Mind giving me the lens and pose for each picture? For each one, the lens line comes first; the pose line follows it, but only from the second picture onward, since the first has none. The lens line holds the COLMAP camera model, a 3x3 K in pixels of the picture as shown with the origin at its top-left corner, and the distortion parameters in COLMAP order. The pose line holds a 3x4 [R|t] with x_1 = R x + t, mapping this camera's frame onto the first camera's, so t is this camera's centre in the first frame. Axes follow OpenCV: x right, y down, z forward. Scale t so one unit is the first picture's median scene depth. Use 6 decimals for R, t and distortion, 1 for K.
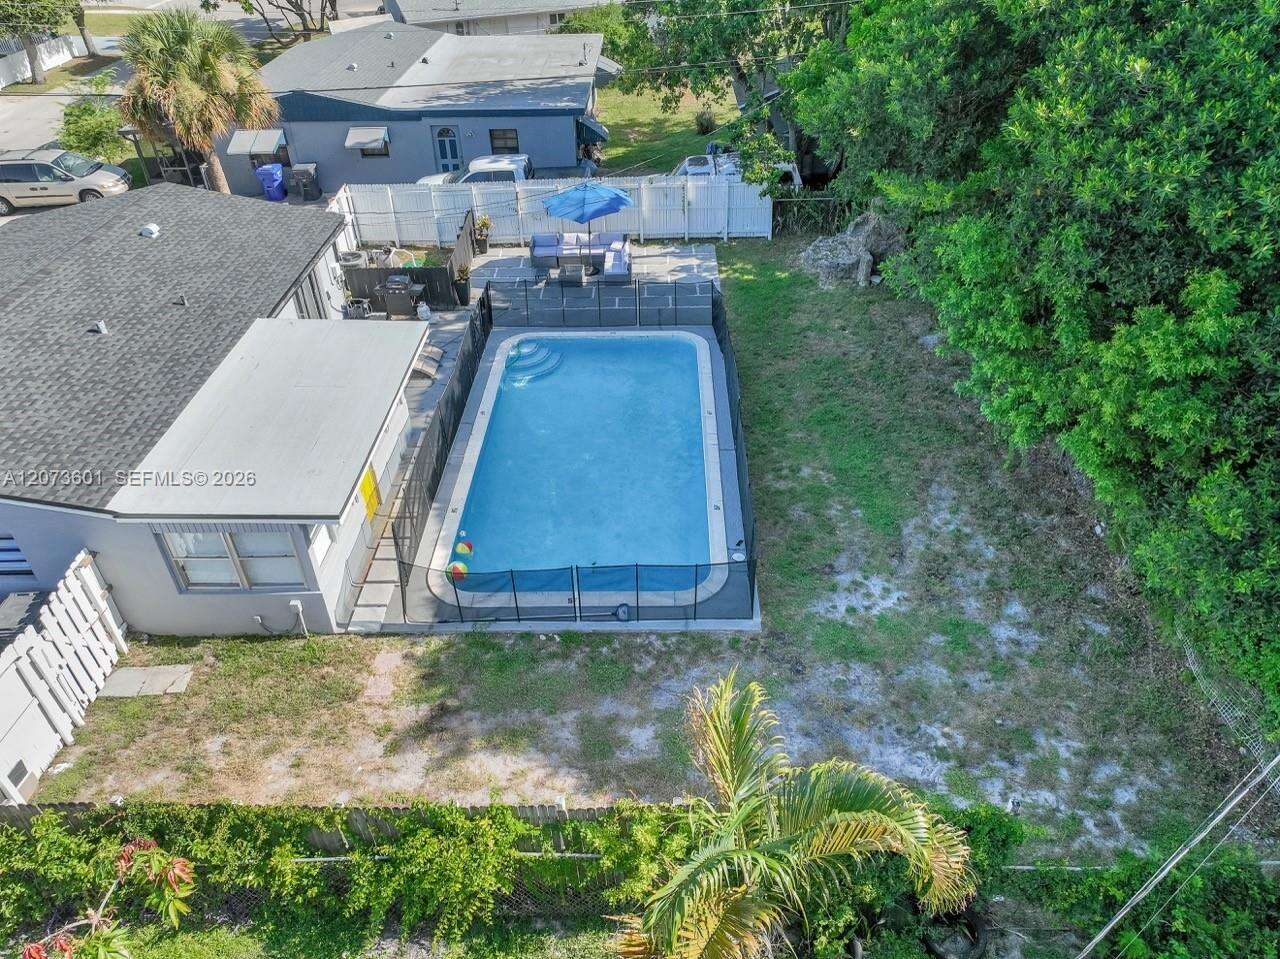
lens RADIAL K [[897.9, 0, 645.0], [0, 897.9, 480.7], [0, 0, 1]] dist [-0.004053, 0.020980]
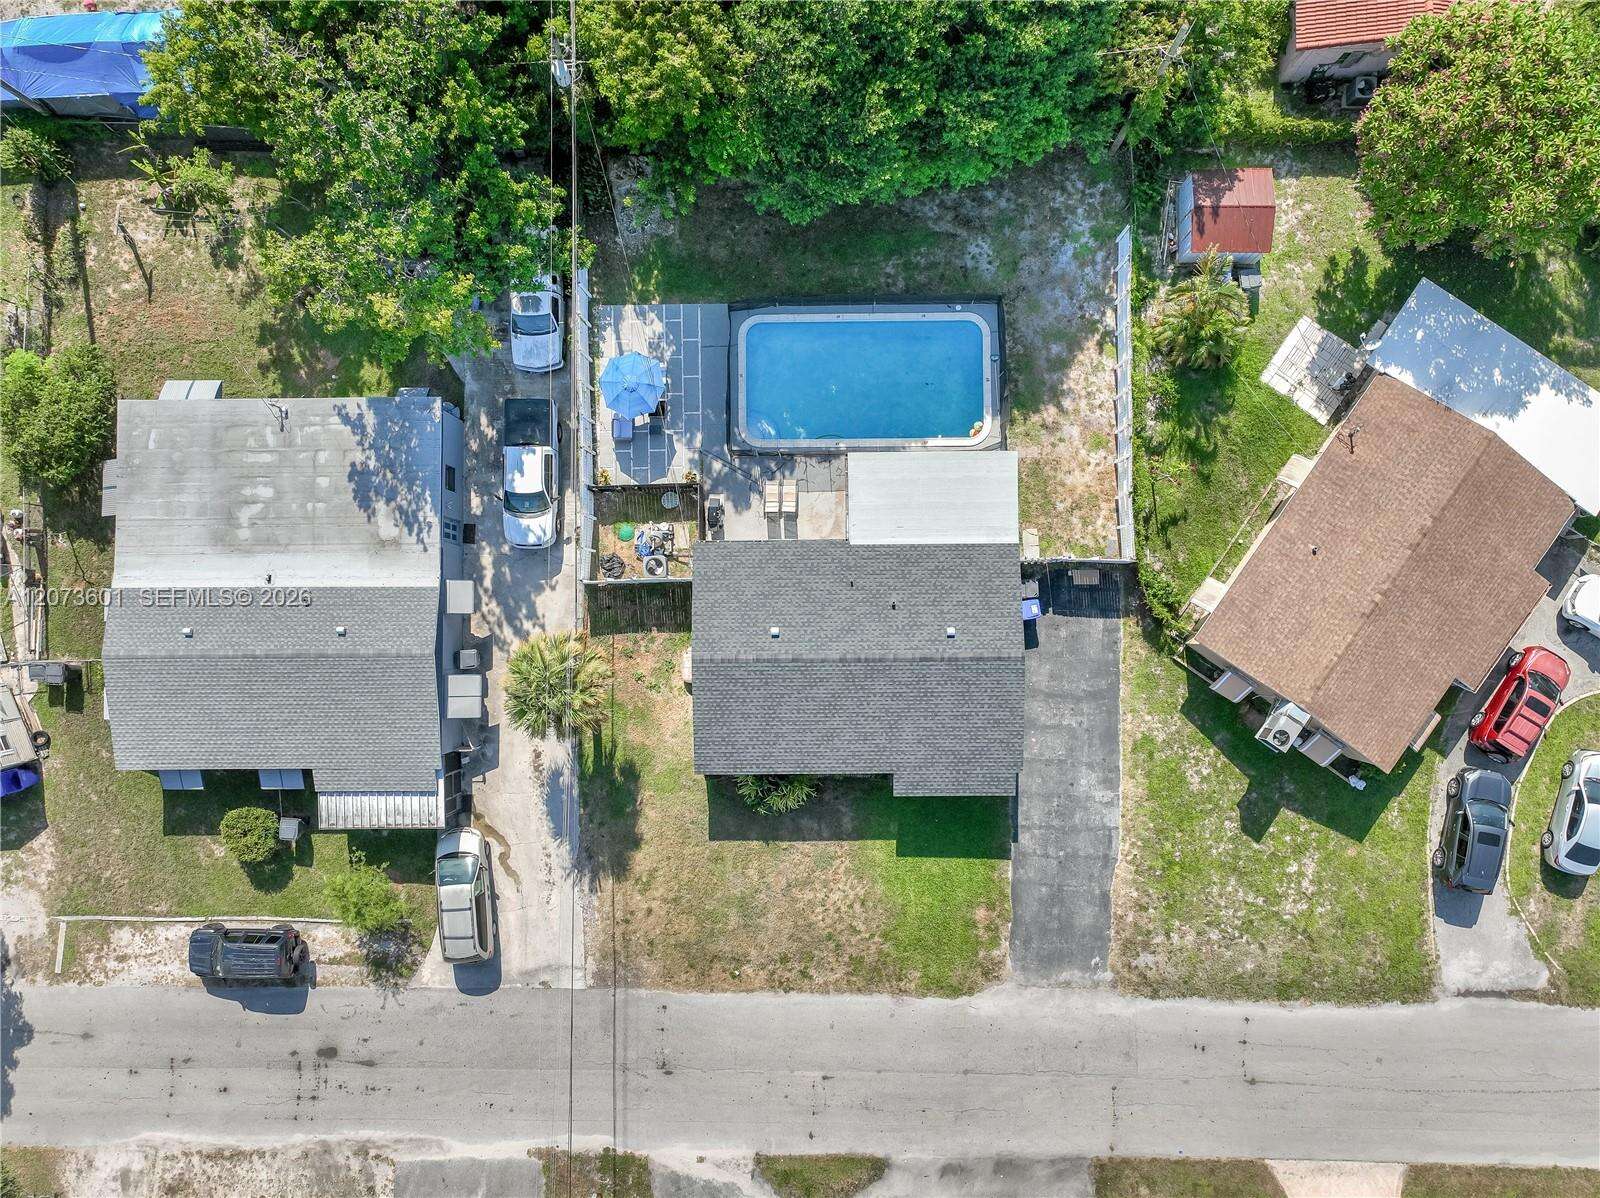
lens RADIAL K [[1122.4, 0, 806.2], [0, 1122.4, 600.4], [0, 0, 1]] dist [-0.004053, 0.020980]
pose [[-0.021750, -0.998598, 0.048253, -0.697483], [0.610408, 0.024960, 0.791694, -2.177304], [-0.791789, 0.046674, 0.609009, -0.334409]]
